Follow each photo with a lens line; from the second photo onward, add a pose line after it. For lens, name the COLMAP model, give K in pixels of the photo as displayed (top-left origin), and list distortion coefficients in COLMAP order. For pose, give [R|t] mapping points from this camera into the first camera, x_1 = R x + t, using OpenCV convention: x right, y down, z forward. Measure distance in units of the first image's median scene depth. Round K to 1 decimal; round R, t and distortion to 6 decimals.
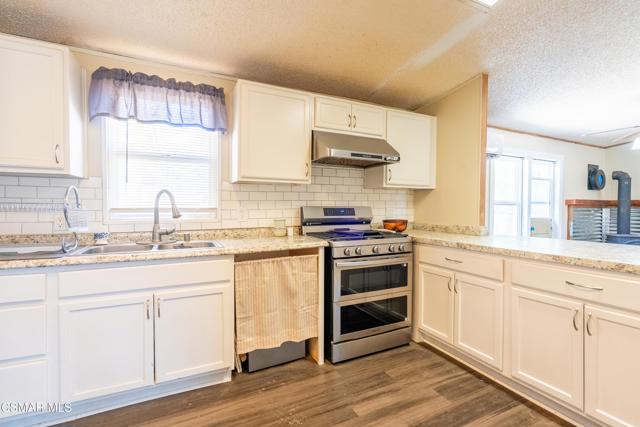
lens RADIAL K [[294.6, 0, 317.8], [0, 294.6, 211.6], [0, 0, 1]] dist [-0.001888, 0.000375]
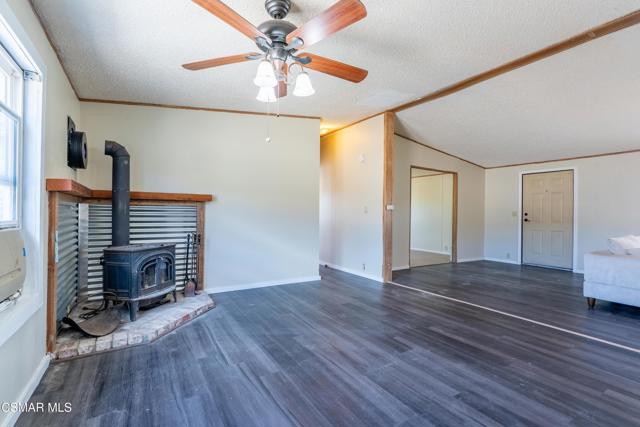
lens RADIAL K [[294.6, 0, 317.6], [0, 294.6, 211.0], [0, 0, 1]] dist [-0.001888, 0.000375]
pose [[-0.100680, 0.002552, 0.994916, 0.799415], [0.004203, 0.999989, -0.002139, 0.016678], [-0.994910, 0.003966, -0.100690, 1.363294]]
